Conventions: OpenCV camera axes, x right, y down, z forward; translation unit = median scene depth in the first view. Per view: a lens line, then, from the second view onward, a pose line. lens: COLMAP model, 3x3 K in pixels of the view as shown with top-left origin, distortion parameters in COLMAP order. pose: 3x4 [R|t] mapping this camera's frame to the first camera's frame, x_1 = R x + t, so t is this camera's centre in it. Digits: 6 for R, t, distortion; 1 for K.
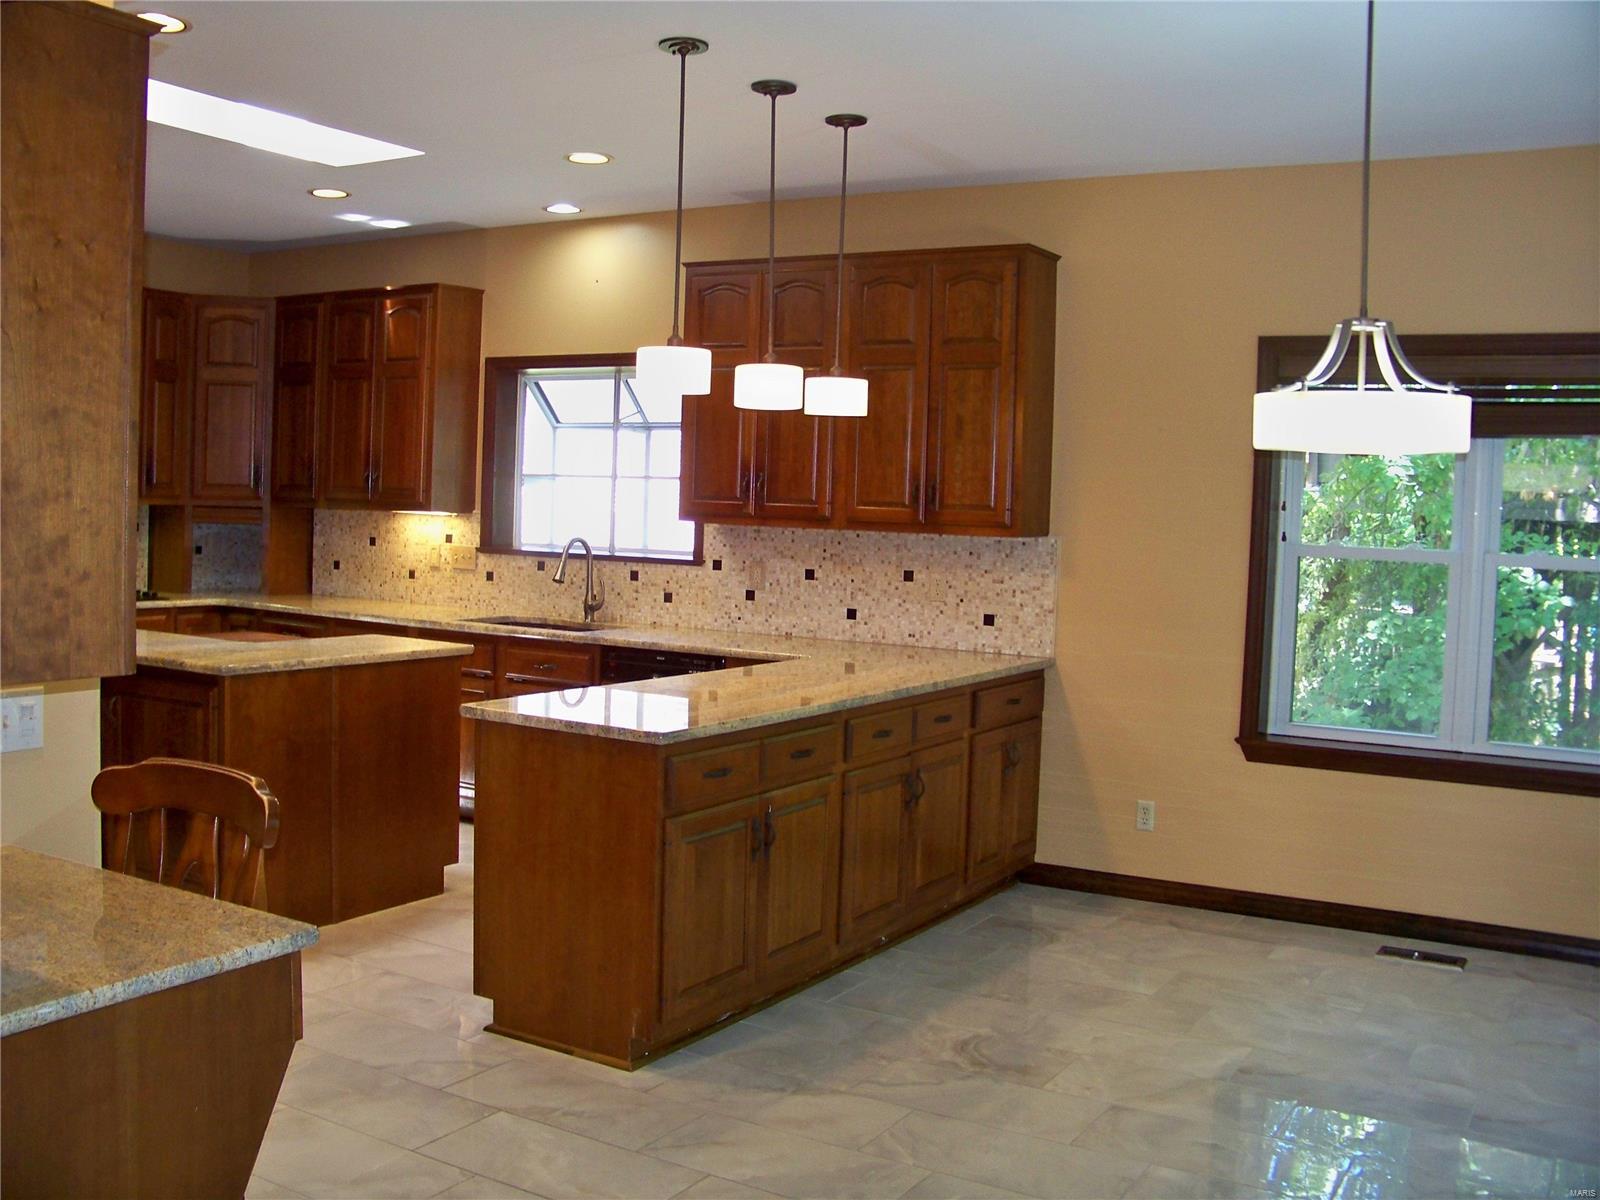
lens RADIAL K [[1541.5, 0, 800.0], [0, 1541.5, 600.0], [0, 0, 1]] dist [-0.274723, 0.368622]
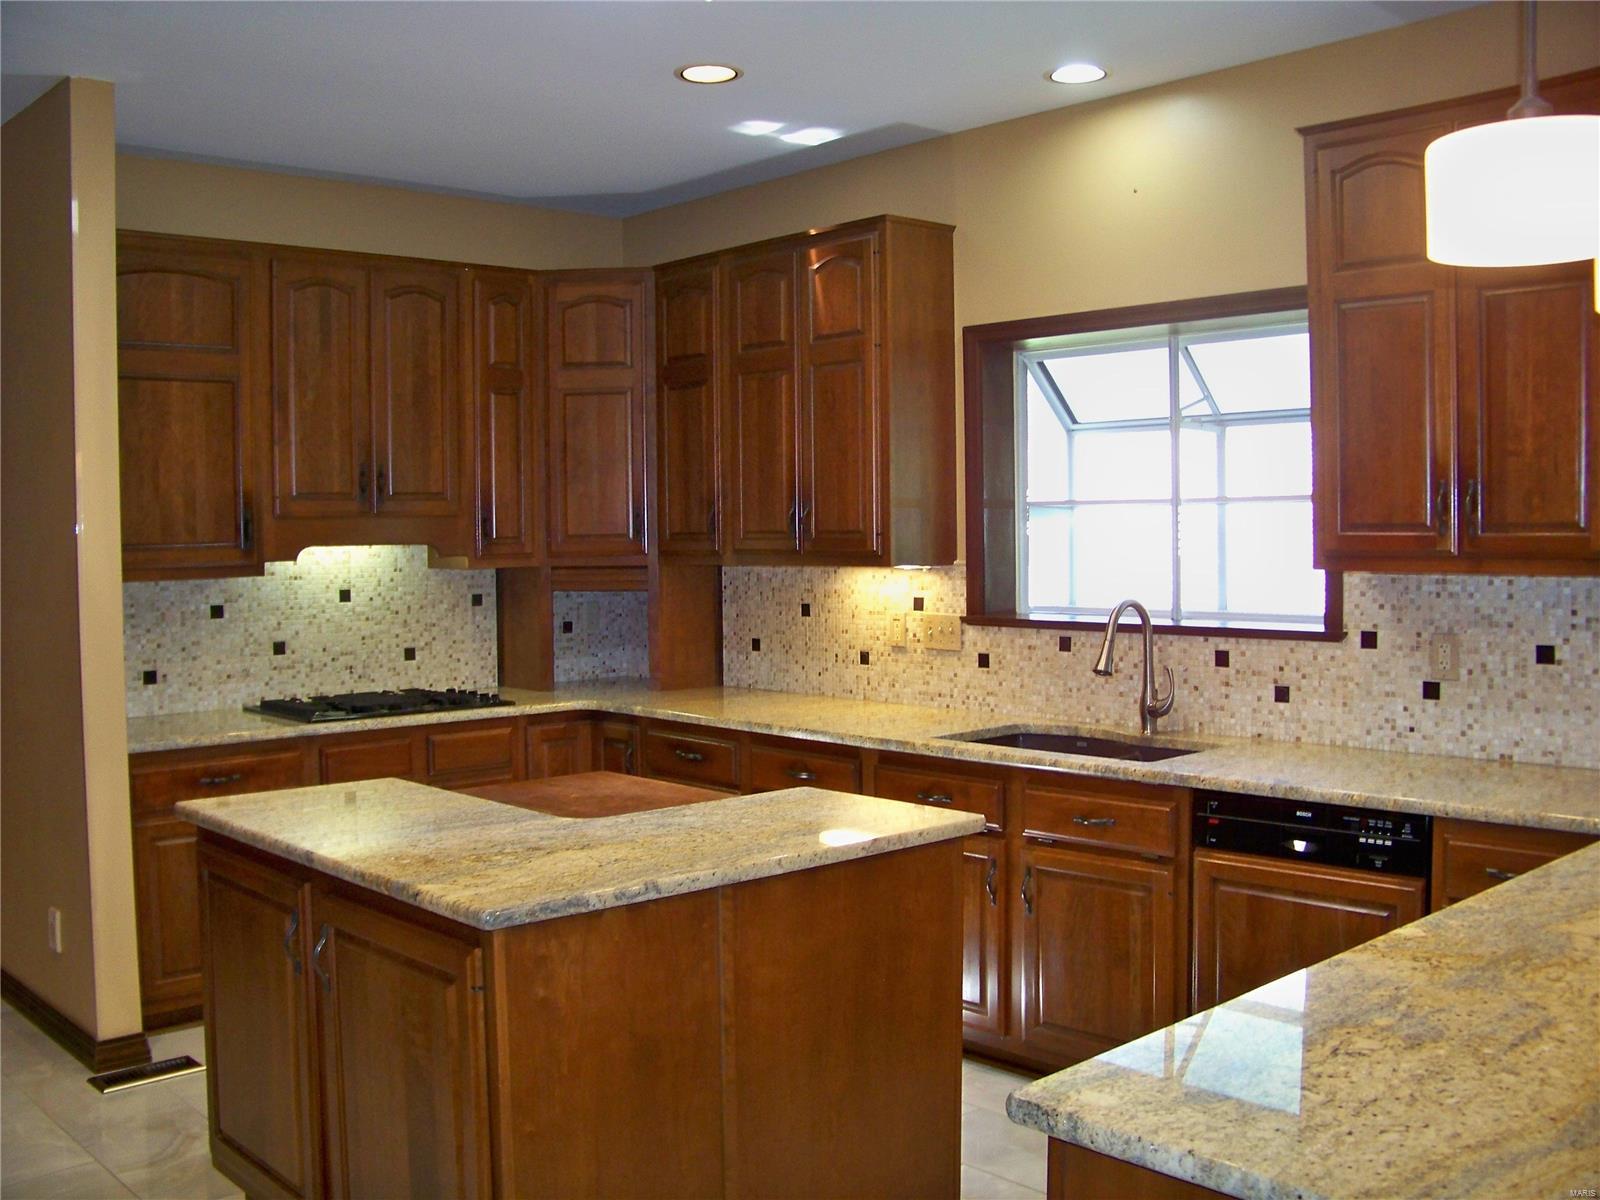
lens RADIAL K [[1541.5, 0, 800.0], [0, 1541.5, 600.0], [0, 0, 1]] dist [-0.274723, 0.368622]
pose [[0.957894, -0.033763, -0.285130, -0.091393], [0.027388, 0.999278, -0.026318, -0.026598], [0.285812, 0.017401, 0.958128, 0.350487]]
